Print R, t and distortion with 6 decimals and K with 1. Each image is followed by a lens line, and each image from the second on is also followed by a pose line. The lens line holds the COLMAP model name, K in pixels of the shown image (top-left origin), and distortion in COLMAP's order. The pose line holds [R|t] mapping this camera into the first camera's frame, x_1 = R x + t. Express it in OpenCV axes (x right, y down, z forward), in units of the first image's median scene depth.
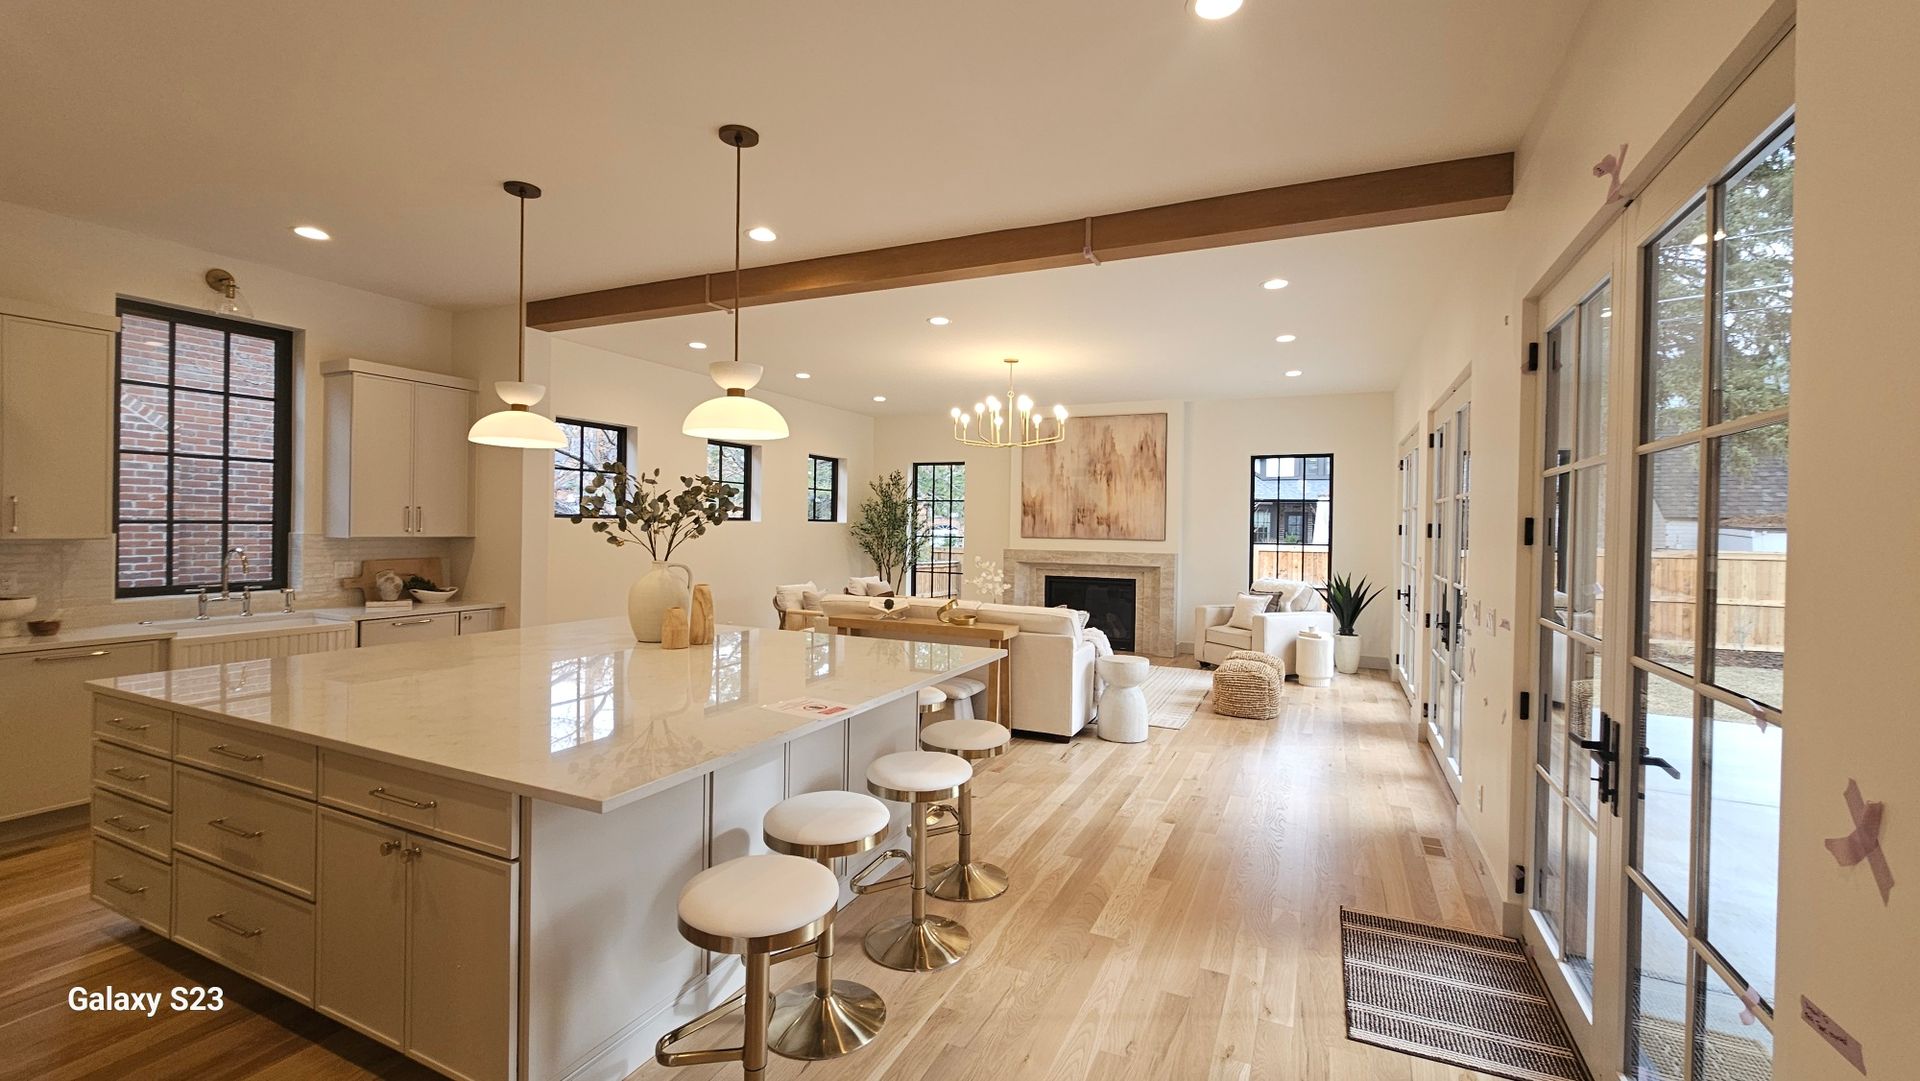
lens RADIAL K [[780.9, 0, 961.8], [0, 780.9, 529.7], [0, 0, 1]] dist [0.000992, -0.000437]
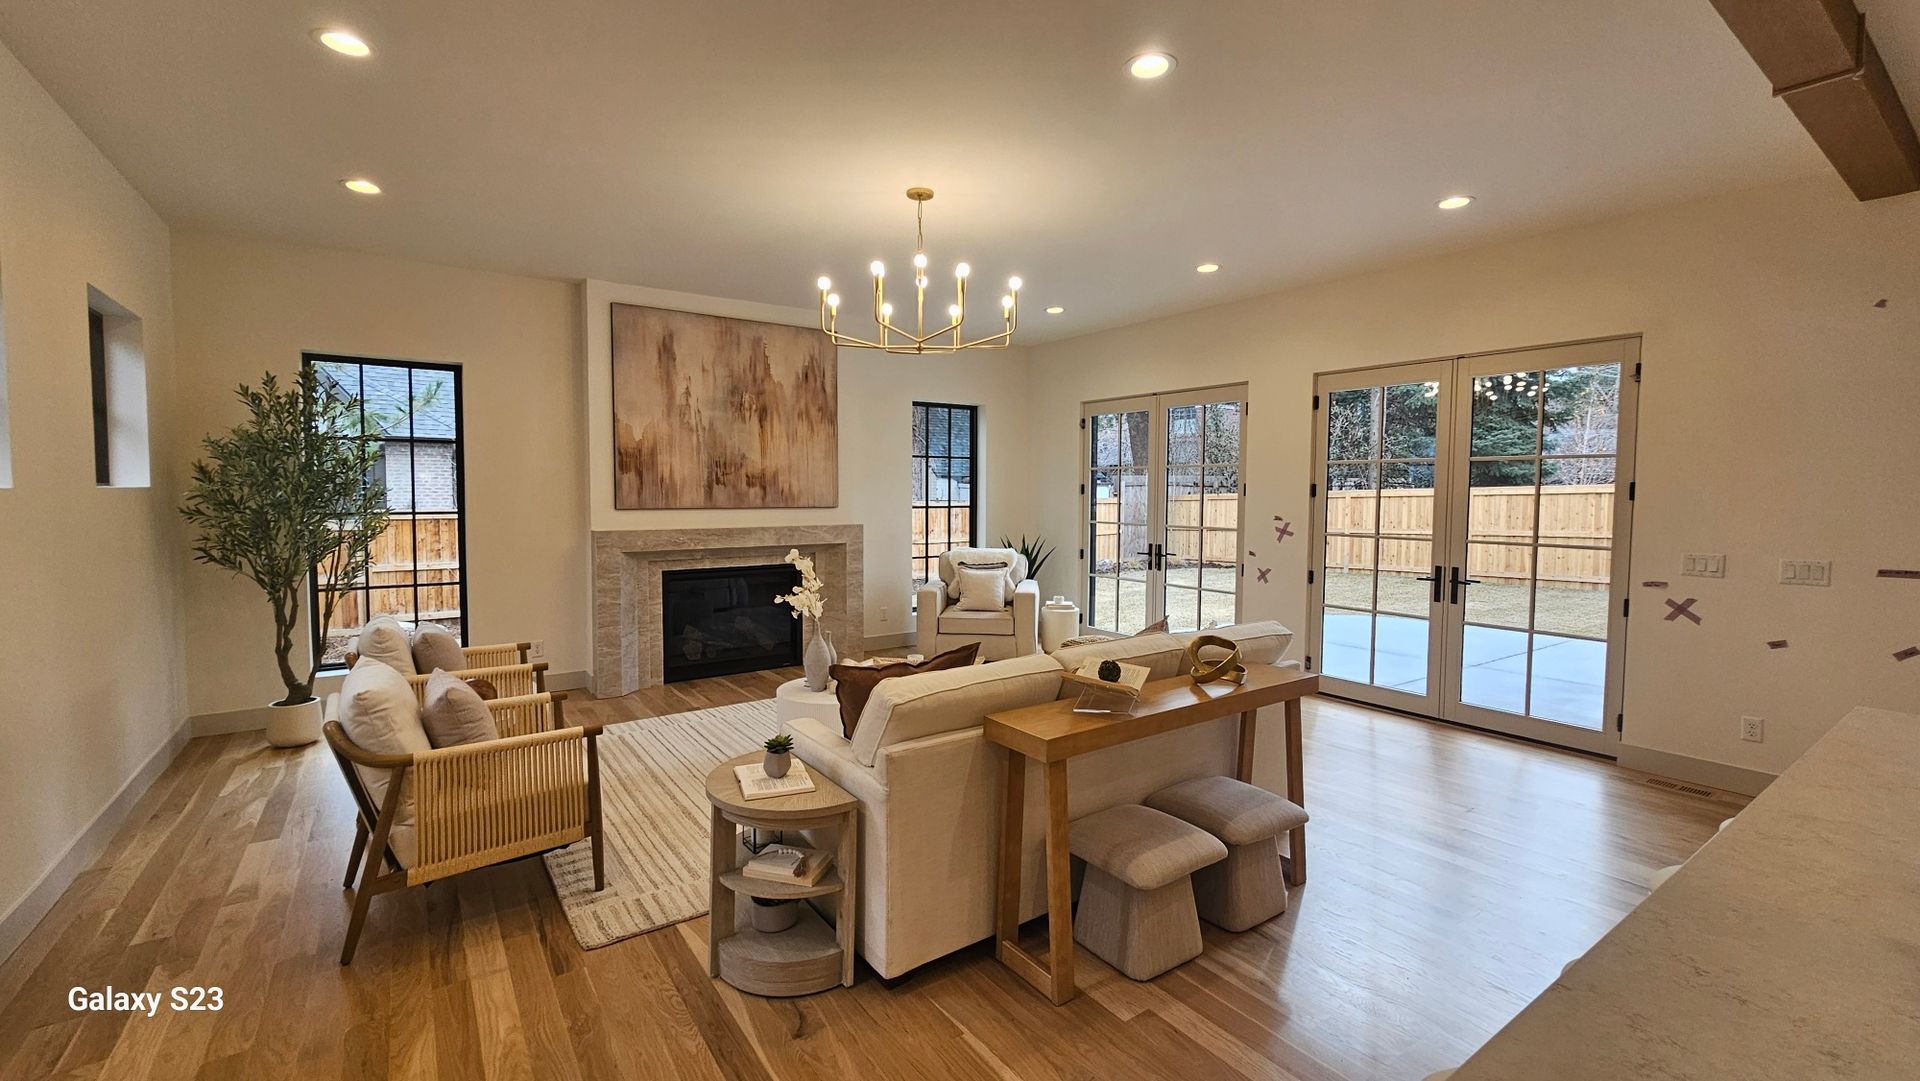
lens RADIAL K [[780.9, 0, 961.8], [0, 780.9, 529.7], [0, 0, 1]] dist [0.000992, -0.000437]
pose [[0.501729, -0.057394, 0.863119, -0.307357], [0.010257, 0.998121, 0.060409, -0.007861], [-0.864964, -0.021456, 0.501375, 0.512123]]
